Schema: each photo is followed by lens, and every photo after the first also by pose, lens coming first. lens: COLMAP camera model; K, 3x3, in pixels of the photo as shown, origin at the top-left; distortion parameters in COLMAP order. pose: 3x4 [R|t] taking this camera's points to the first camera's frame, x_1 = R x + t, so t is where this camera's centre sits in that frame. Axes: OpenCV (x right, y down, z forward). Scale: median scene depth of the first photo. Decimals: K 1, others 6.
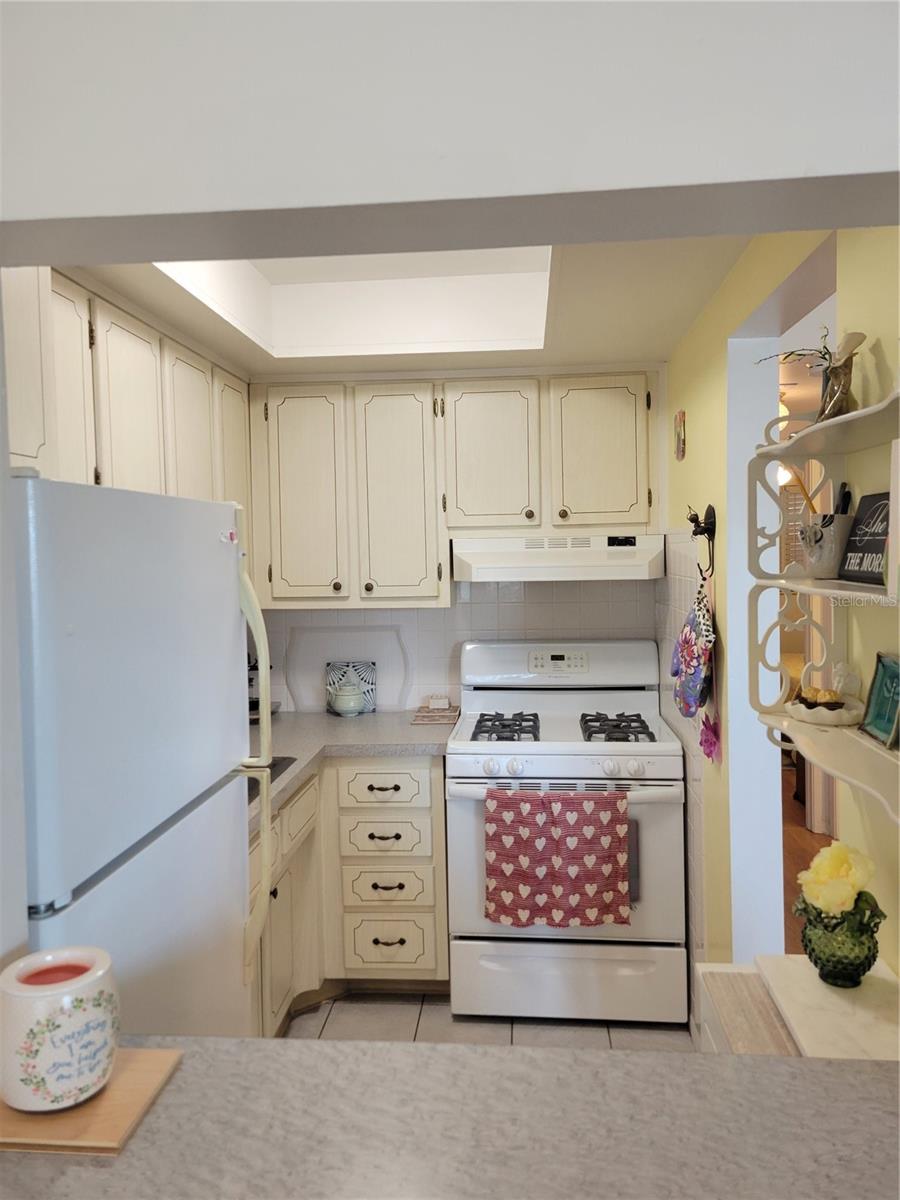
lens RADIAL K [[901.9, 0, 446.2], [0, 901.9, 582.5], [0, 0, 1]] dist [0.039012, -0.002923]
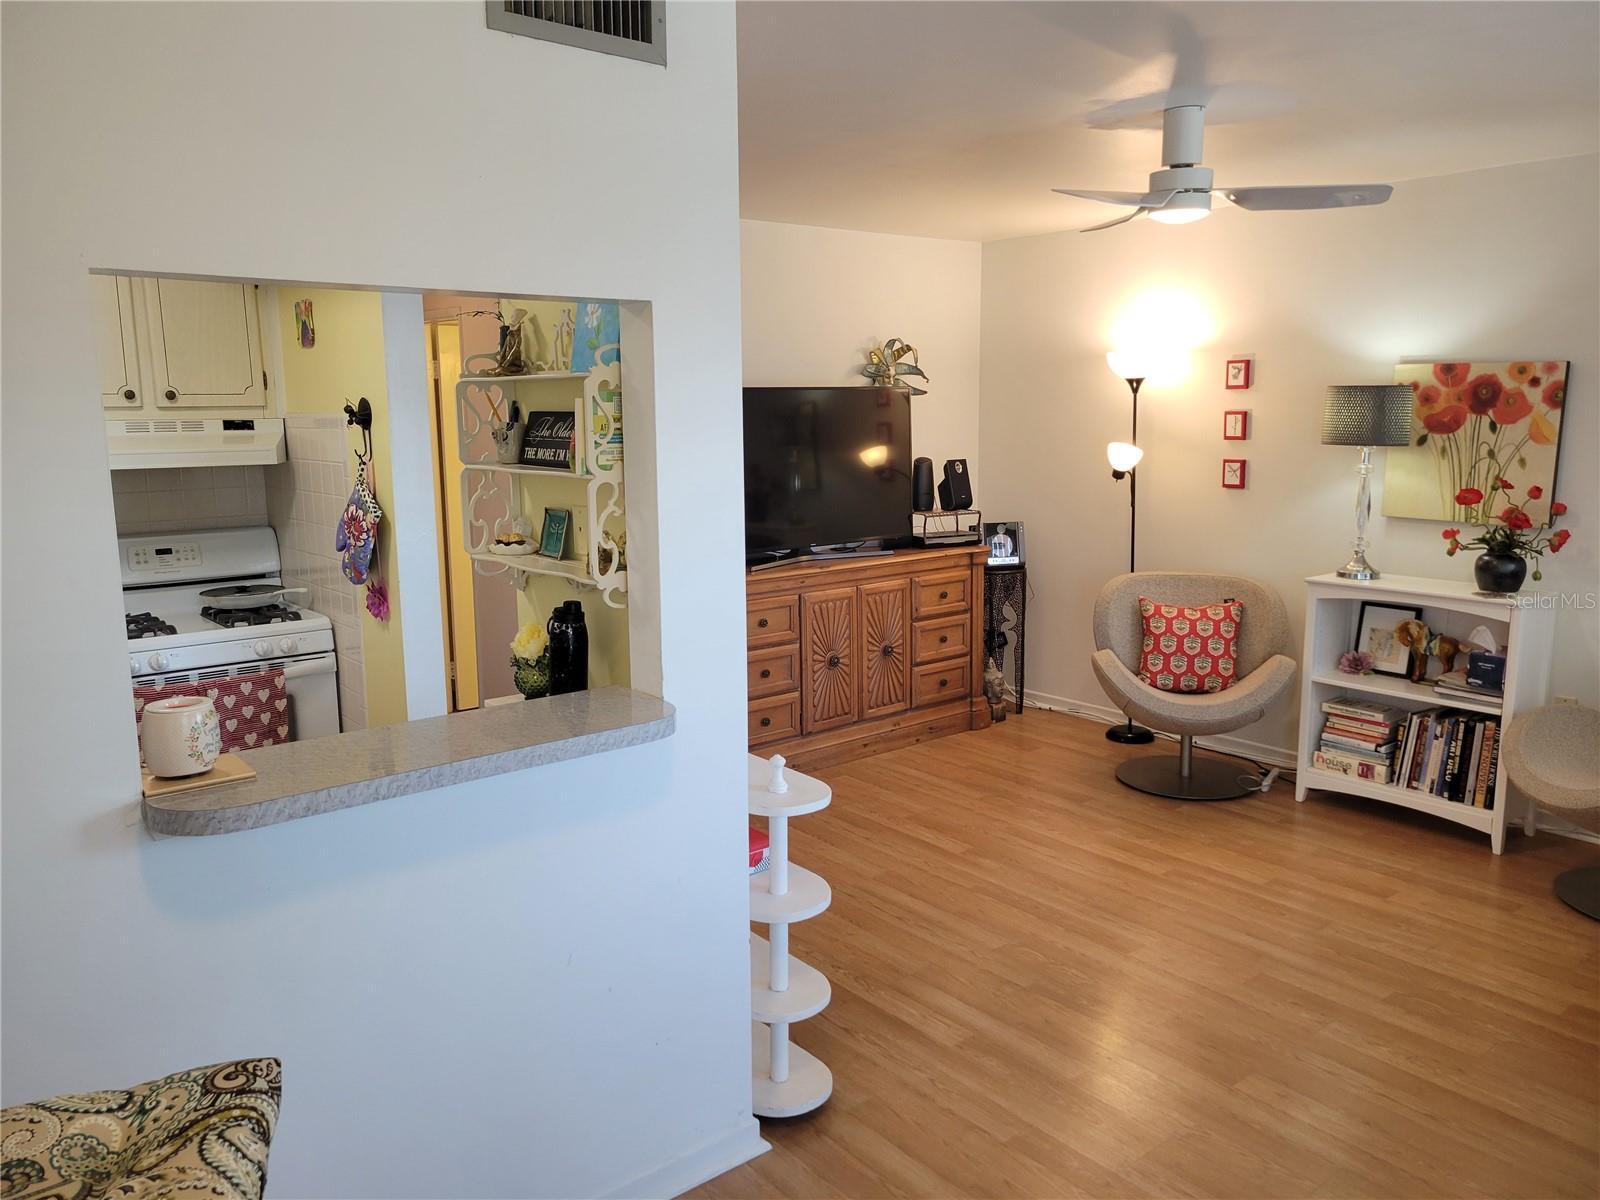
lens RADIAL K [[1202.5, 0, 800.0], [0, 1202.5, 600.0], [0, 0, 1]] dist [0.039012, -0.002923]
pose [[0.716504, -0.102681, 0.689984, -0.328359], [0.022482, 0.991993, 0.124278, -0.008439], [-0.697220, -0.073534, 0.713075, -0.409583]]
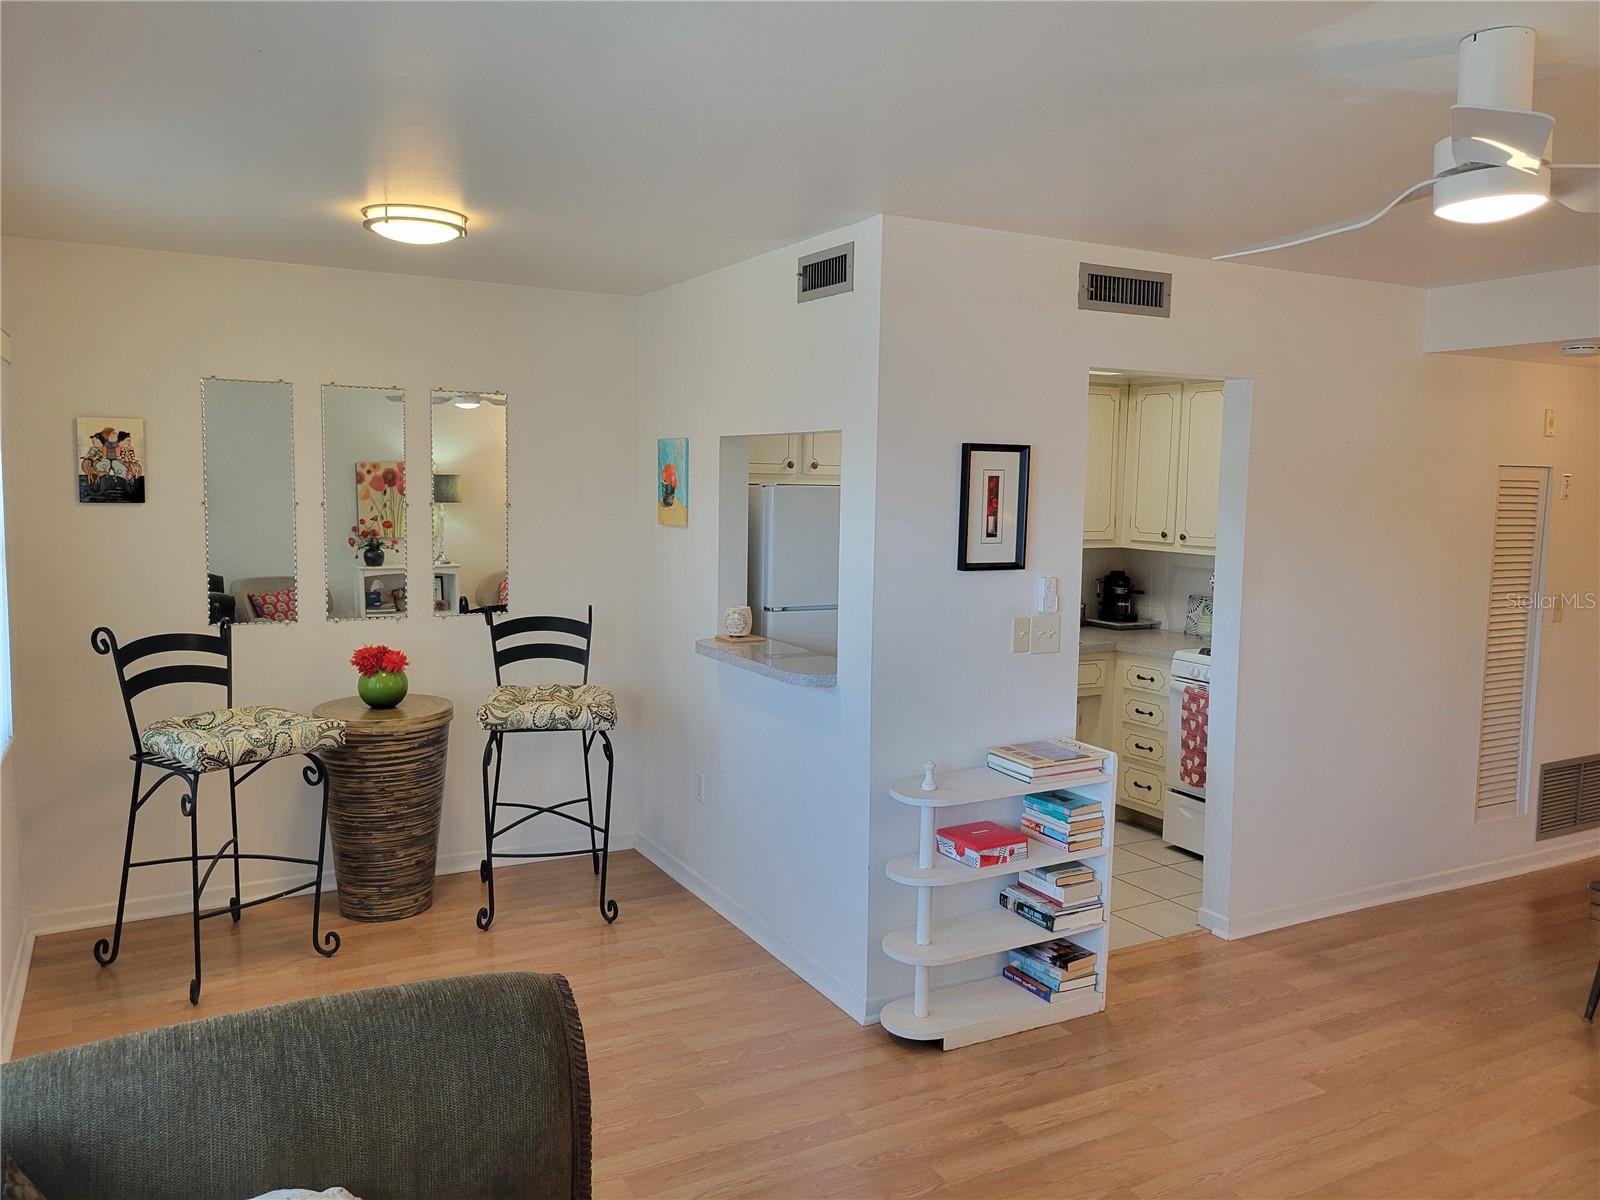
lens RADIAL K [[1202.5, 0, 800.0], [0, 1202.5, 600.0], [0, 0, 1]] dist [0.039012, -0.002923]
pose [[0.561782, 0.115075, -0.819243, 1.223642], [-0.061496, 0.993347, 0.097361, -0.047211], [0.824996, -0.004315, 0.565122, -0.541486]]
